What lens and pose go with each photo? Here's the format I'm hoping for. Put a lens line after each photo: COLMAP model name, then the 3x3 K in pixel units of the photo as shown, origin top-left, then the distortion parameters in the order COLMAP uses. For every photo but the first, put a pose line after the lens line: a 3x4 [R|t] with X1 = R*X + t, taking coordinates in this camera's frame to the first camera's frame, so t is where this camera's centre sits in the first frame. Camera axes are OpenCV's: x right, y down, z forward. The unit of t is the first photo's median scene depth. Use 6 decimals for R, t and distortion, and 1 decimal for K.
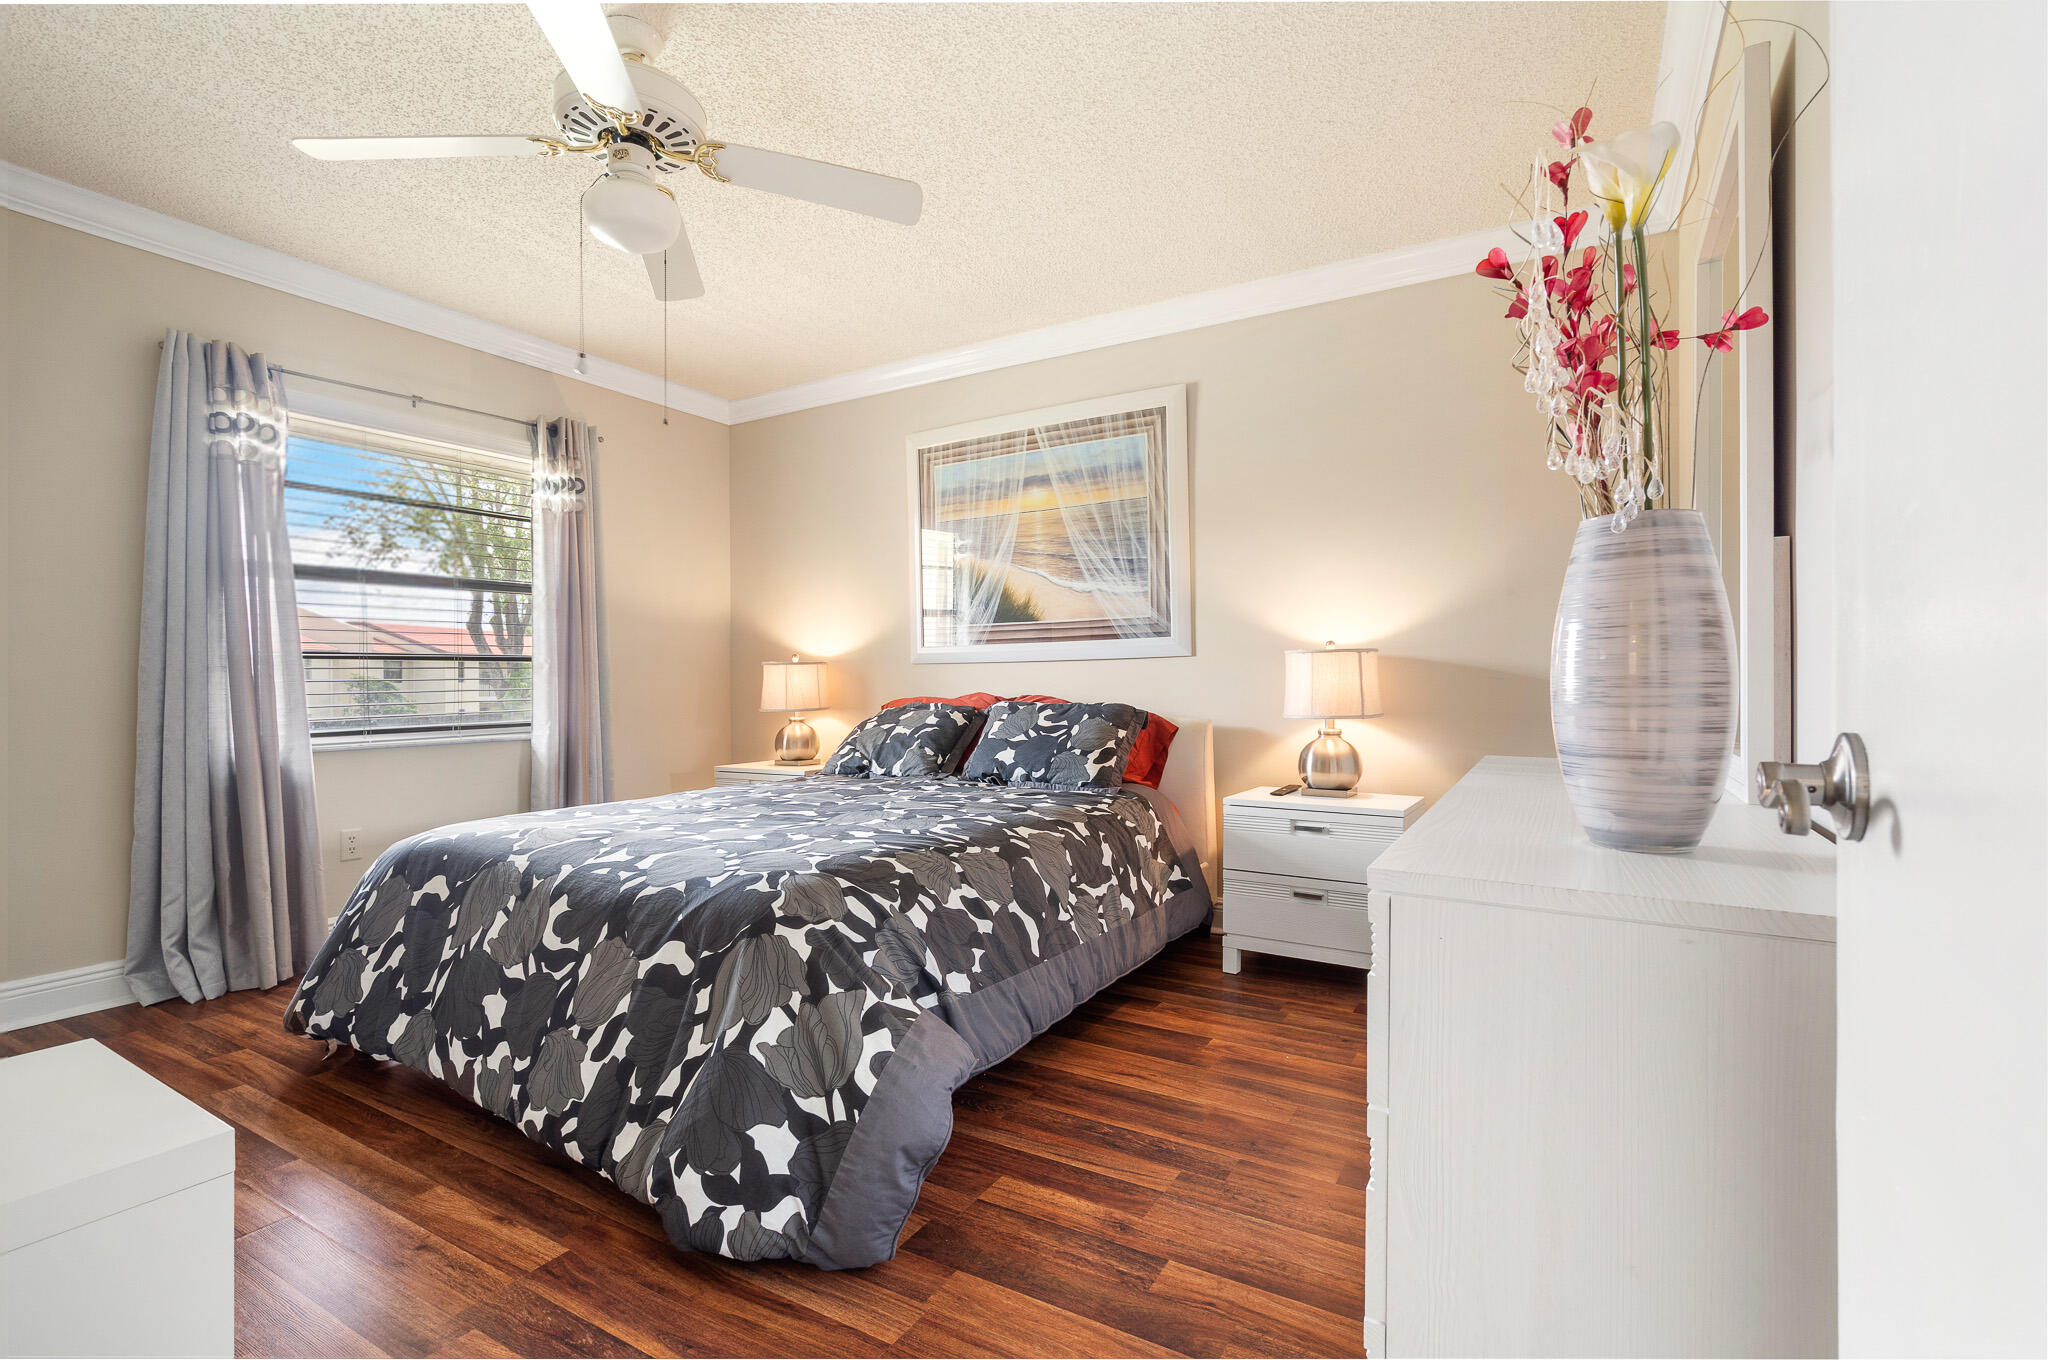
lens RADIAL K [[937.3, 0, 1021.2], [0, 937.3, 677.3], [0, 0, 1]] dist [-0.004457, 0.002480]
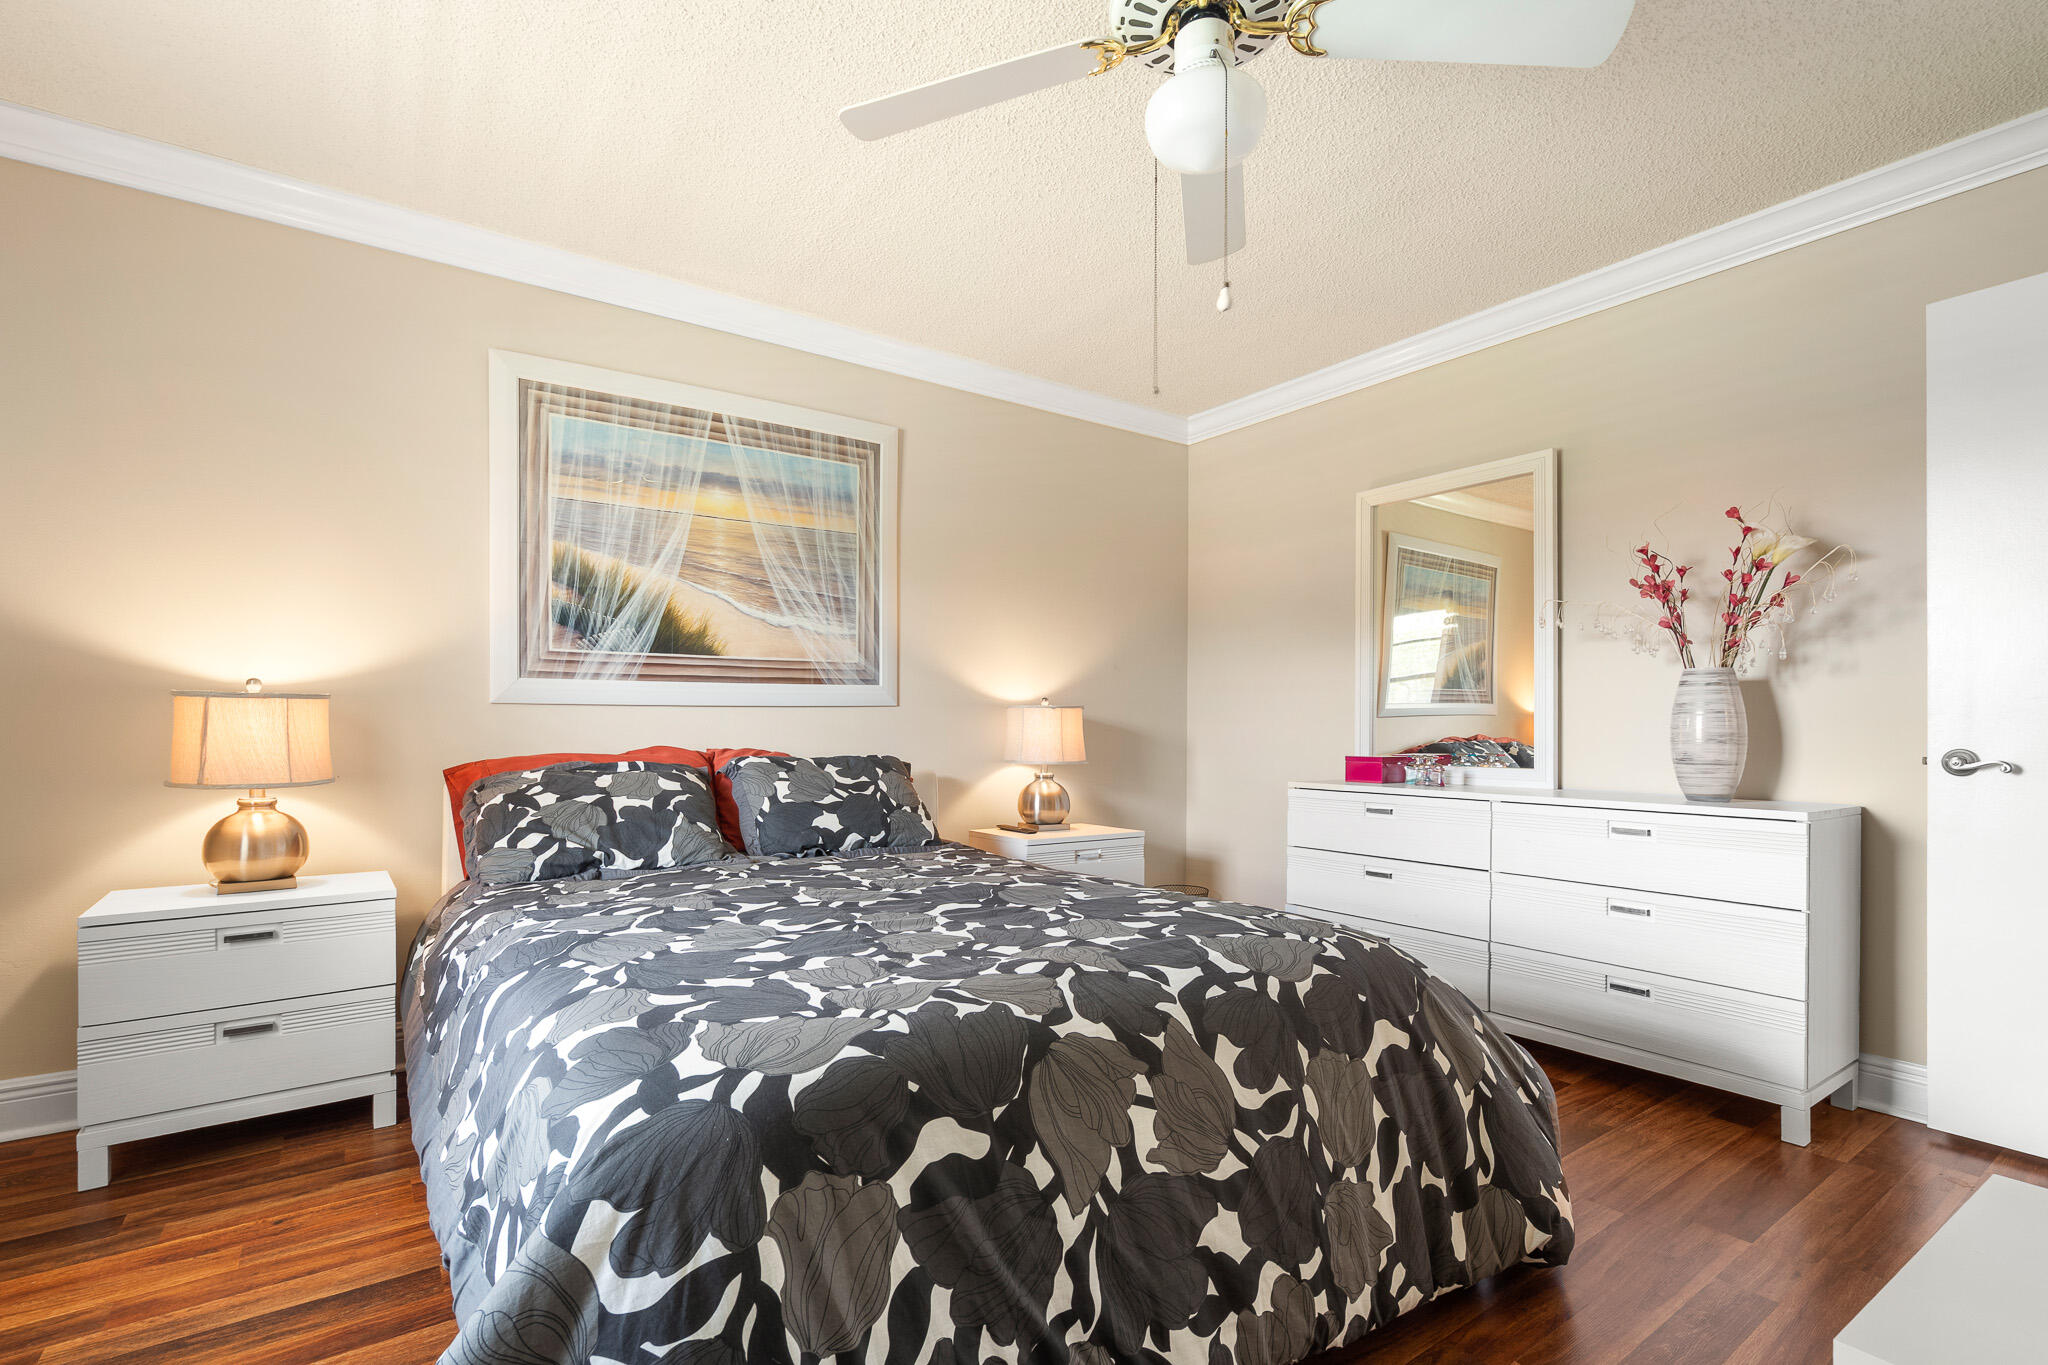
lens RADIAL K [[937.3, 0, 1034.3], [0, 937.3, 731.8], [0, 0, 1]] dist [-0.004457, 0.002480]
pose [[0.402884, 0.001061, 0.915251, -0.638840], [-0.007113, 0.999973, 0.001973, 0.001572], [-0.915224, -0.007305, 0.402880, 0.453549]]
